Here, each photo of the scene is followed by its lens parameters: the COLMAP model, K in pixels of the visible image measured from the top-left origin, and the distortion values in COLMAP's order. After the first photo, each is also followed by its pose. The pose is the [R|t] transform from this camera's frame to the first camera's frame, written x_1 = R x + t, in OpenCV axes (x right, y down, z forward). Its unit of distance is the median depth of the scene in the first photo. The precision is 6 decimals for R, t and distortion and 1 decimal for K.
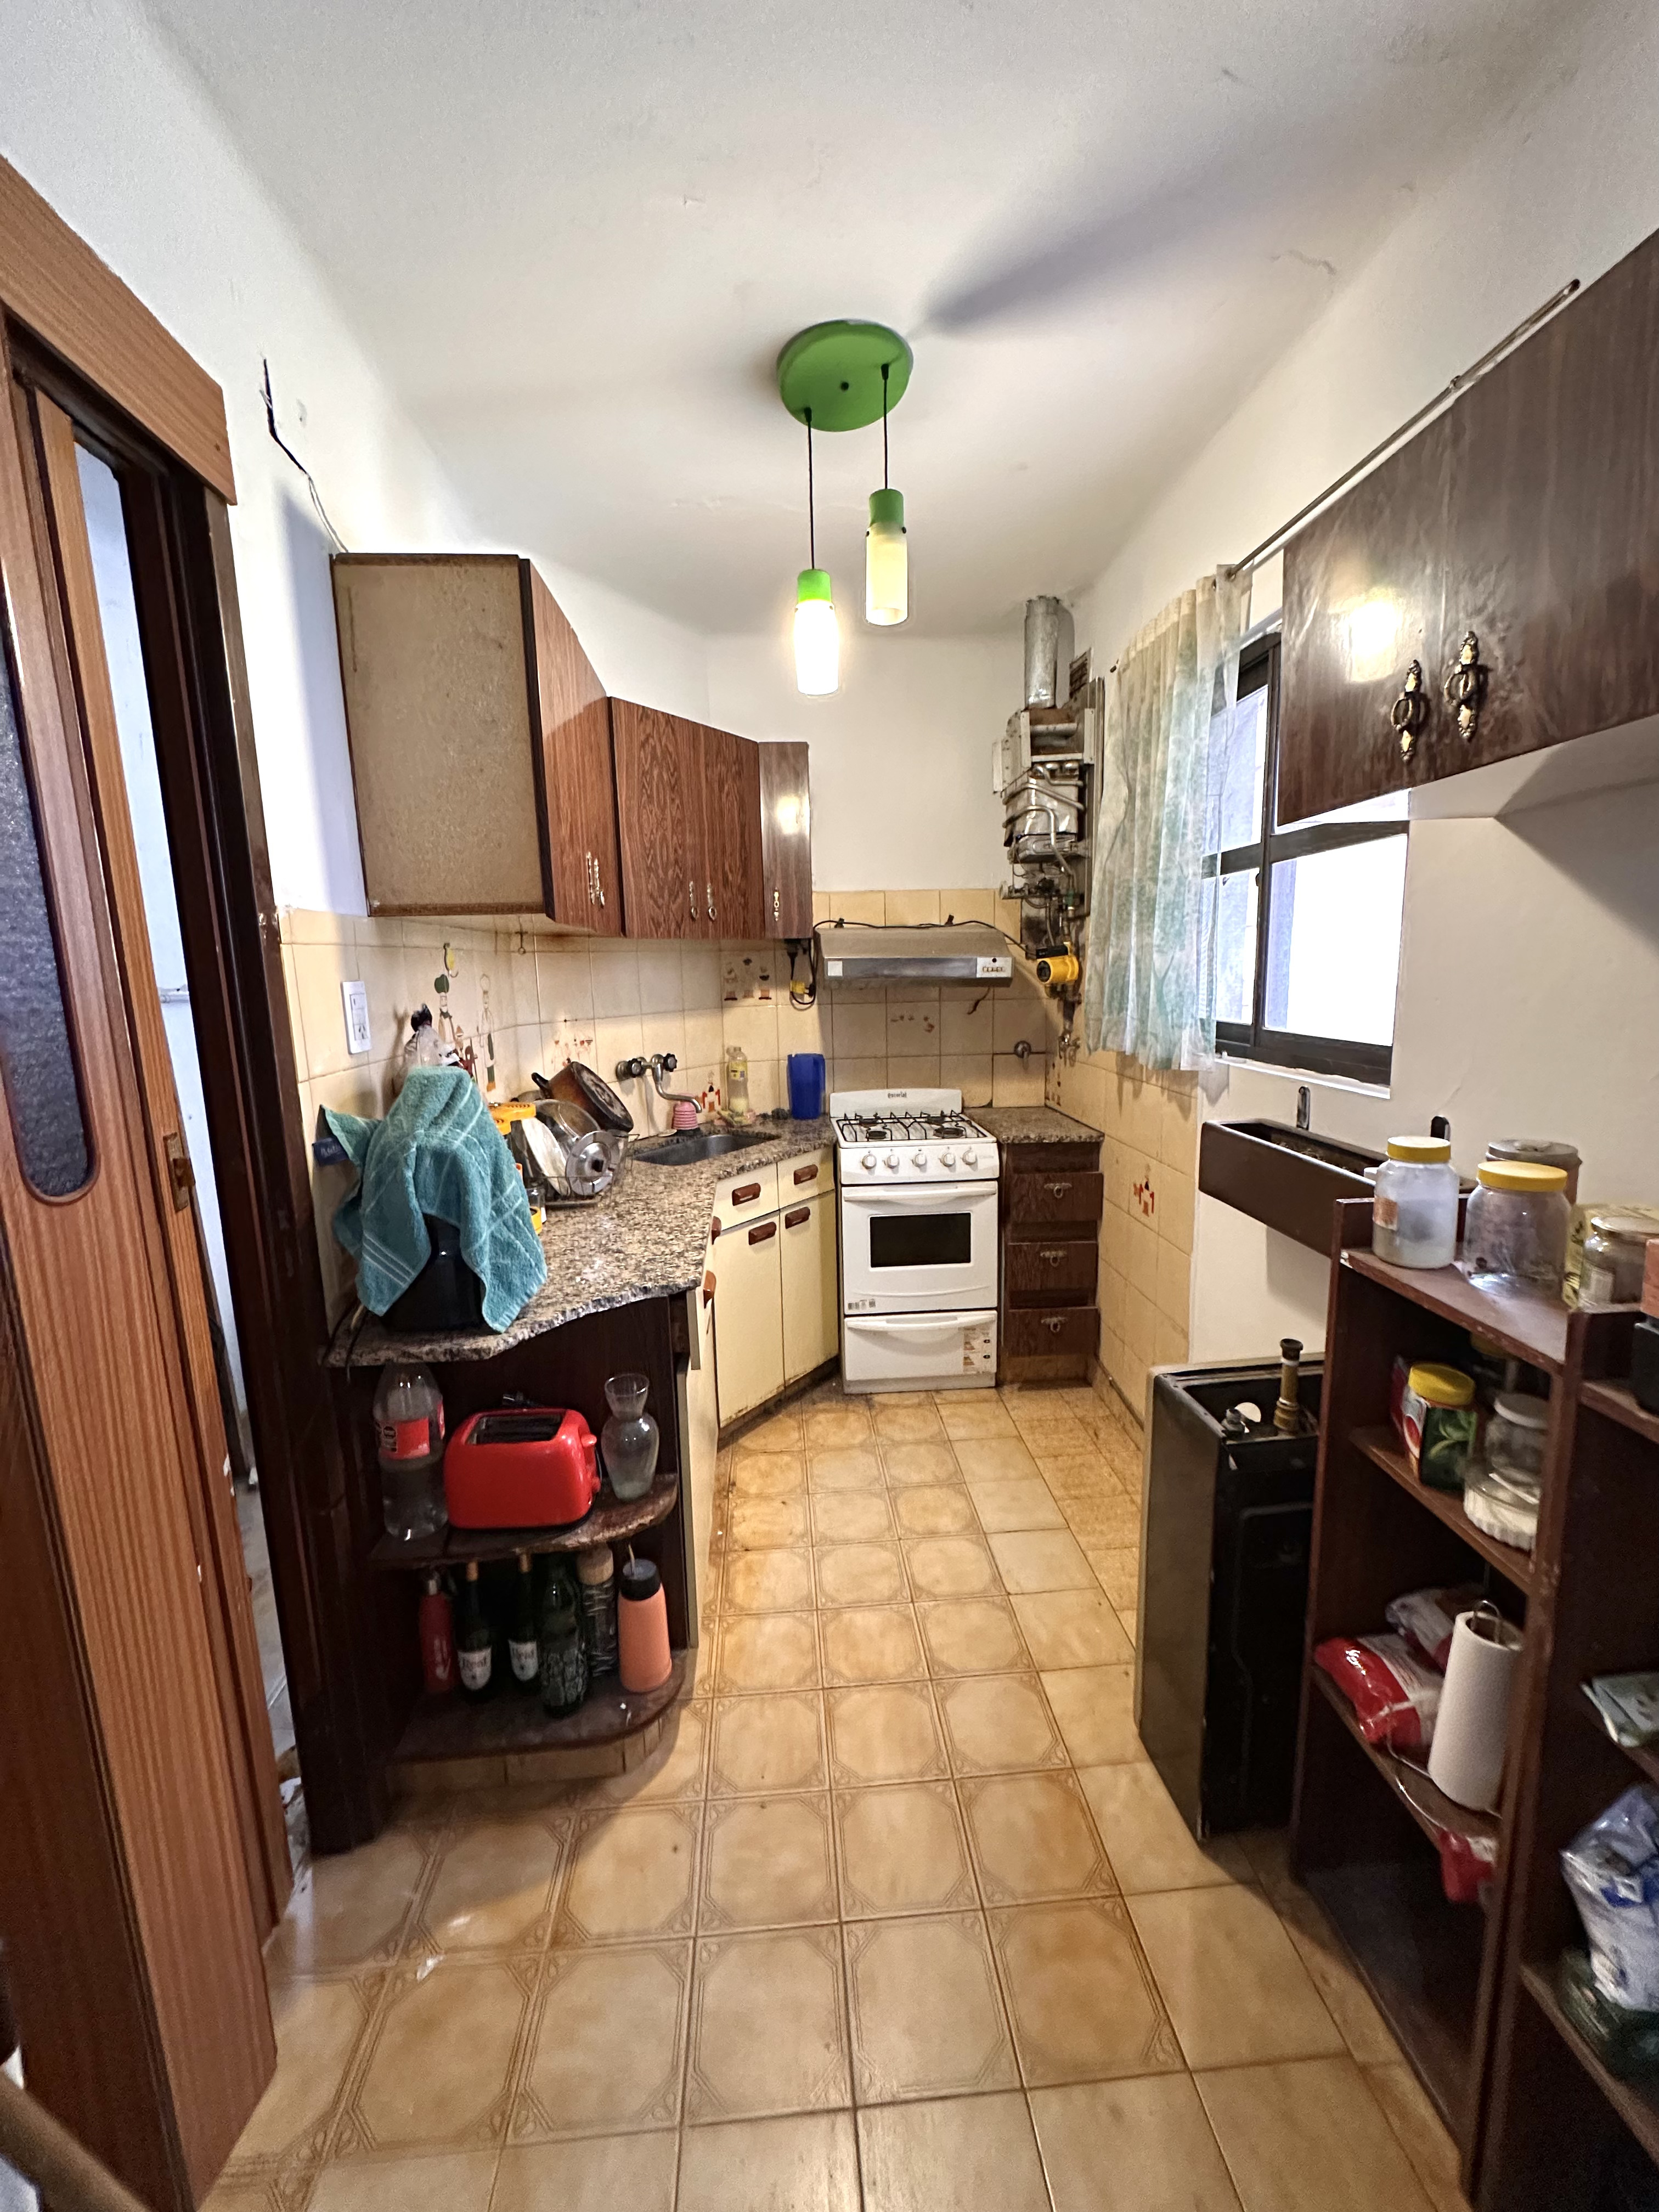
lens RADIAL K [[880.3, 0, 834.7], [0, 880.3, 1104.6], [0, 0, 1]] dist [-0.006646, 0.000467]
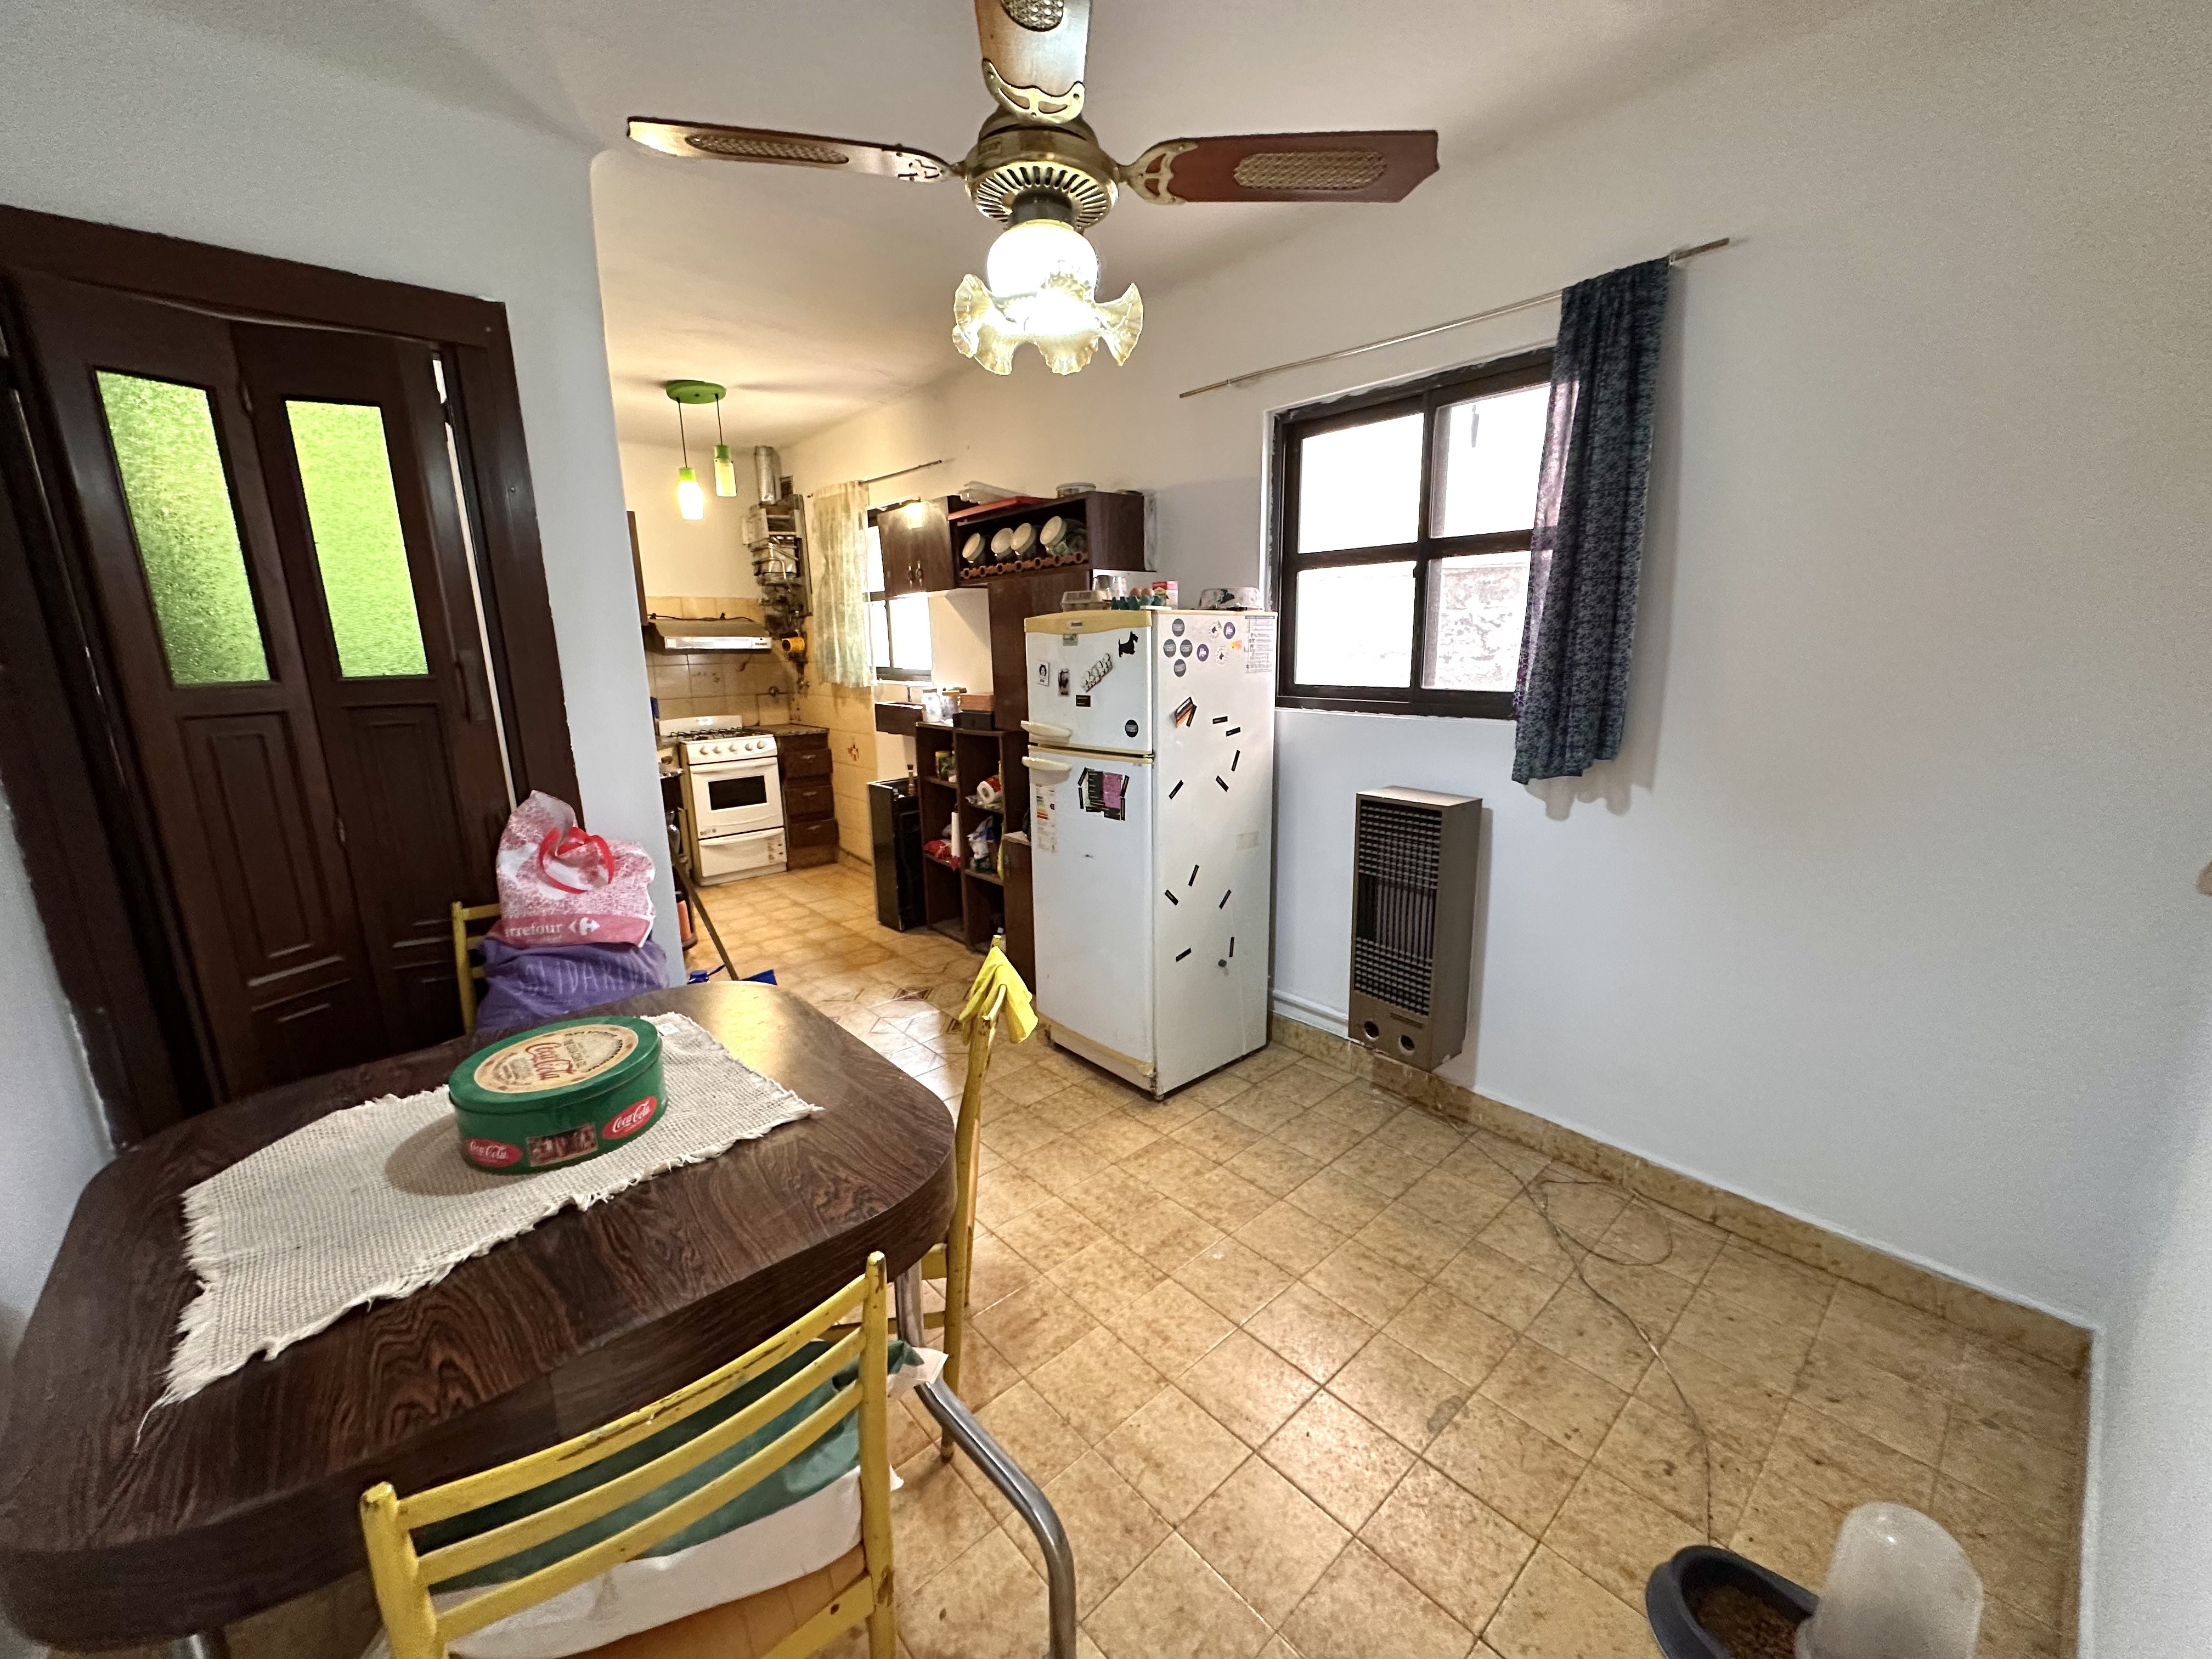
lens RADIAL K [[880.3, 0, 1108.1], [0, 880.3, 834.6], [0, 0, 1]] dist [-0.006646, 0.000467]
pose [[0.791533, -0.125715, 0.598056, -0.411640], [0.094719, 0.992024, 0.083167, 0.165967], [-0.603742, -0.009182, 0.797127, -0.961564]]
